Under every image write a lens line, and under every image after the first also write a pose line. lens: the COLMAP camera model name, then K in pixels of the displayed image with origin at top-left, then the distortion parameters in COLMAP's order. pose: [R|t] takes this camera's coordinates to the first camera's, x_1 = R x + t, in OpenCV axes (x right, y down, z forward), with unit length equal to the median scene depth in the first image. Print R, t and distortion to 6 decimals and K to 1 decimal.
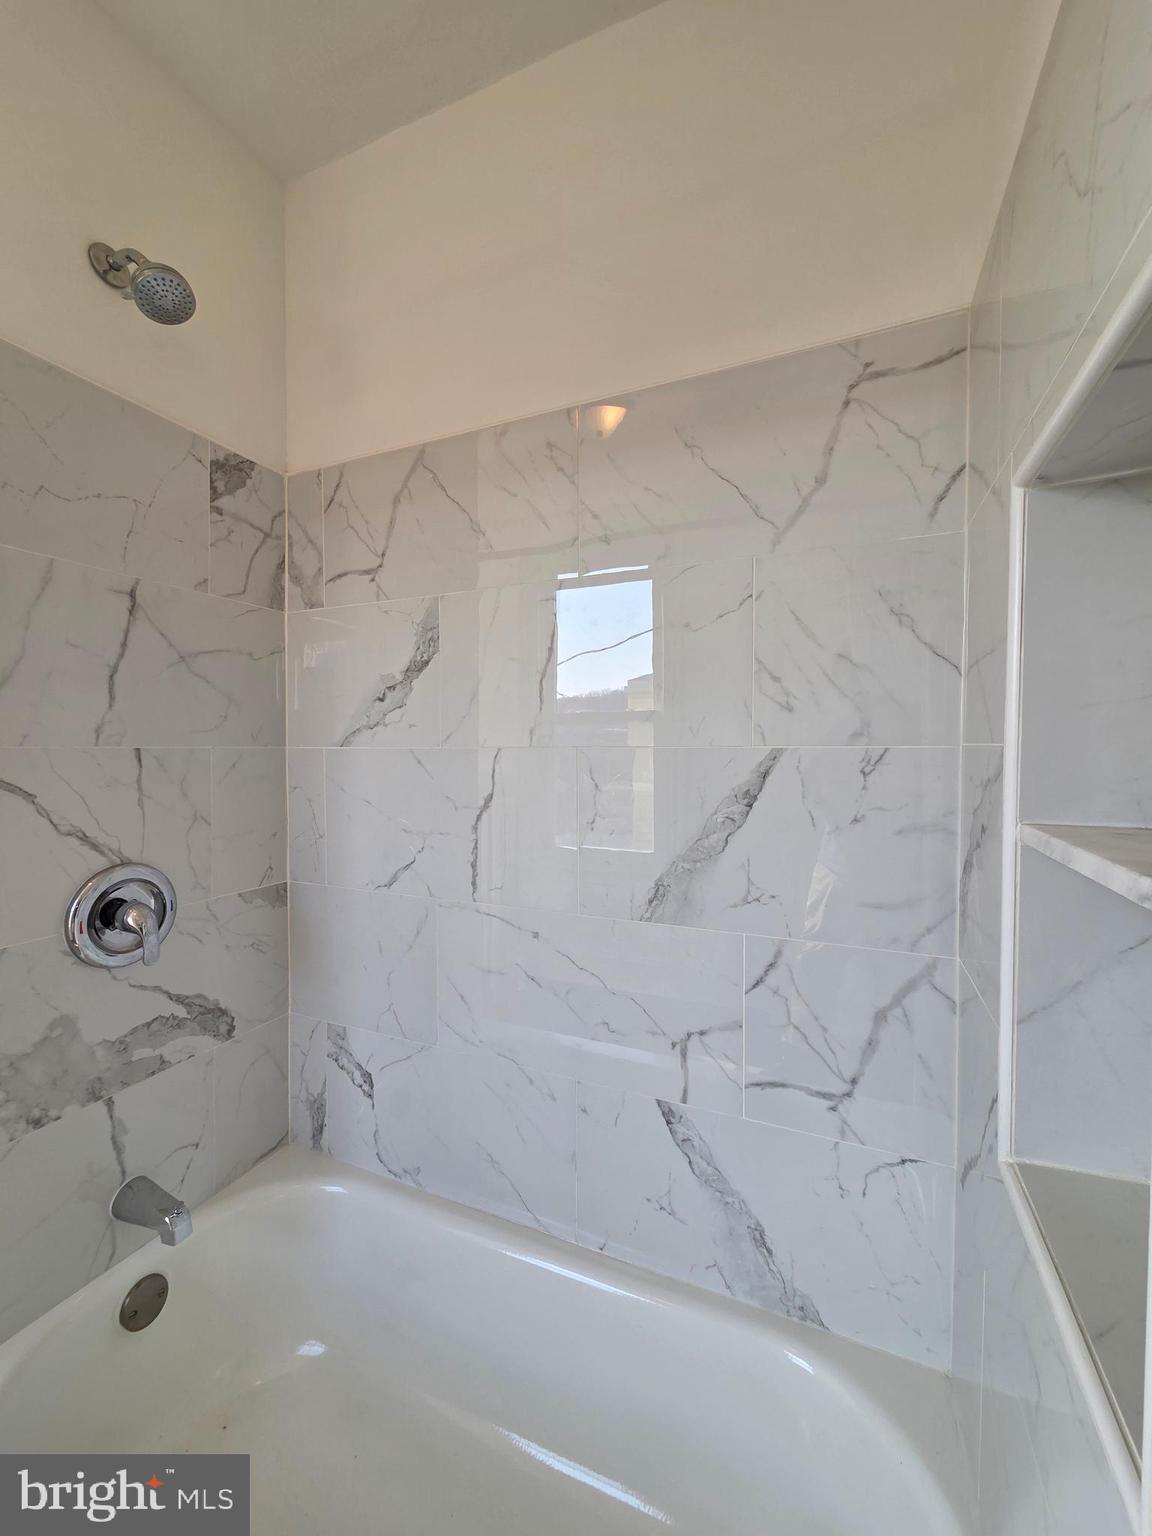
lens RADIAL K [[627.2, 0, 579.0], [0, 627.2, 765.0], [0, 0, 1]] dist [0.004019, -0.001113]
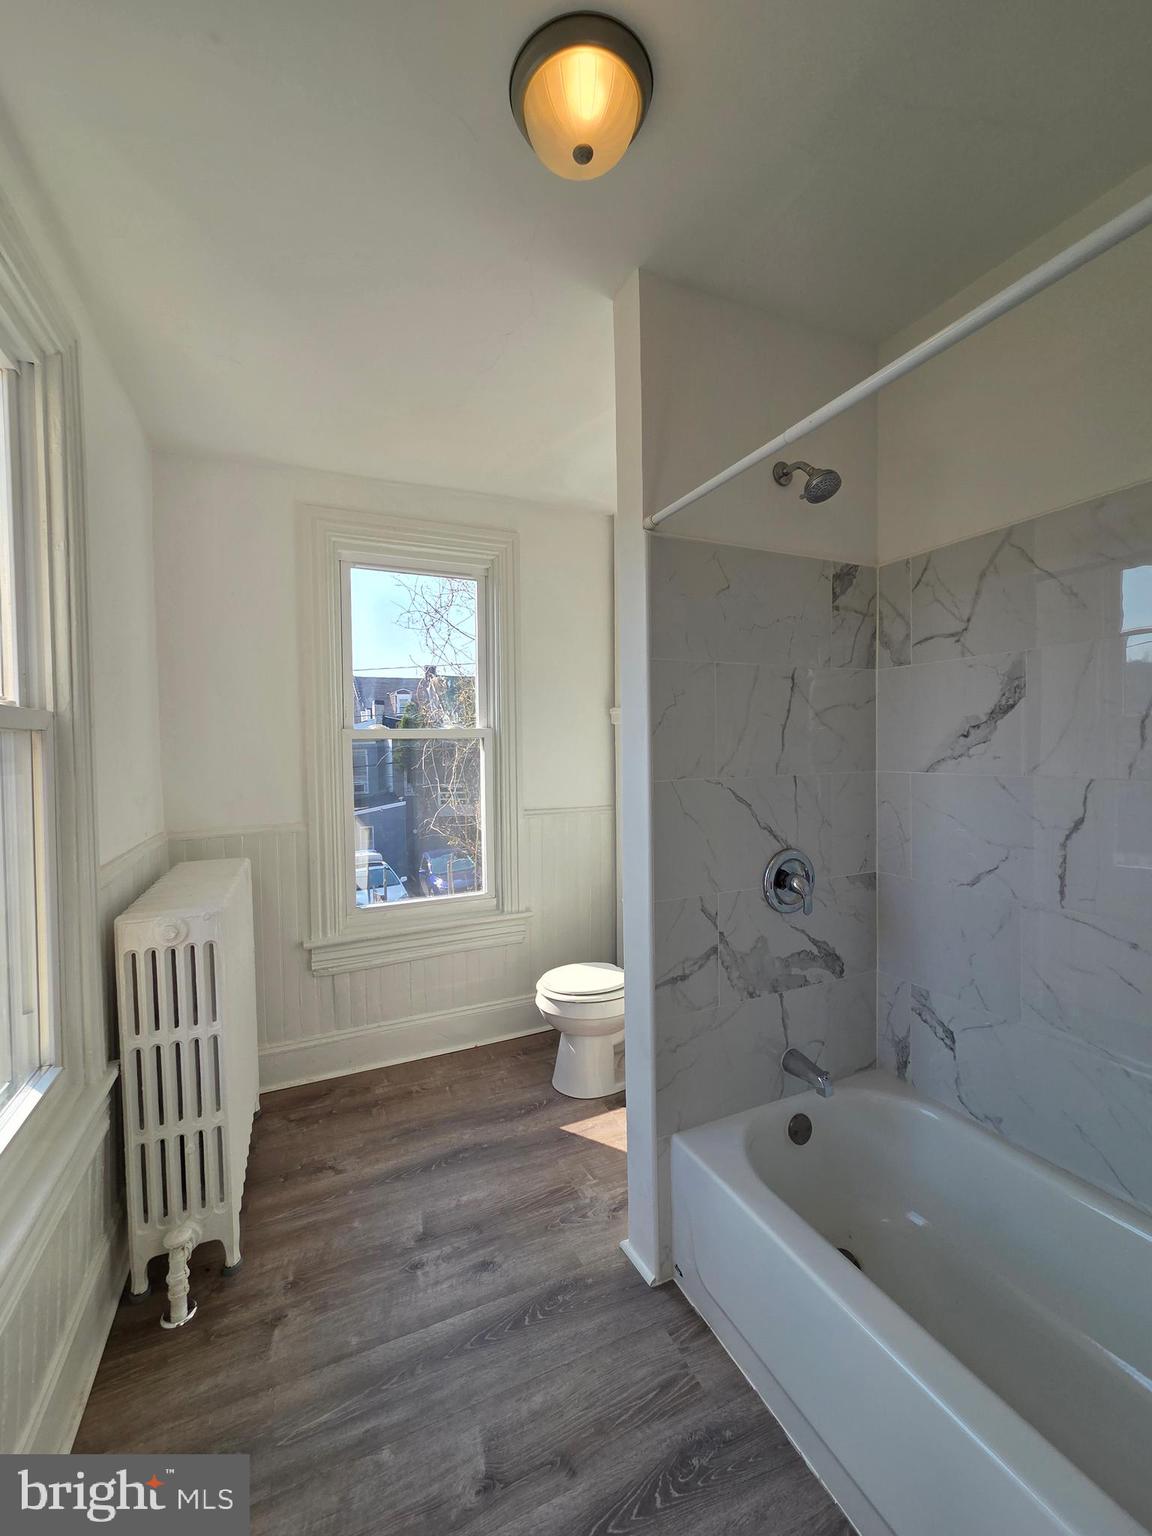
lens RADIAL K [[627.2, 0, 579.0], [0, 627.2, 765.0], [0, 0, 1]] dist [0.004019, -0.001113]
pose [[0.748039, 0.005598, -0.663631, -0.061340], [0.000915, 0.999955, 0.009466, -0.060584], [0.663654, -0.007688, 0.748000, -0.465206]]
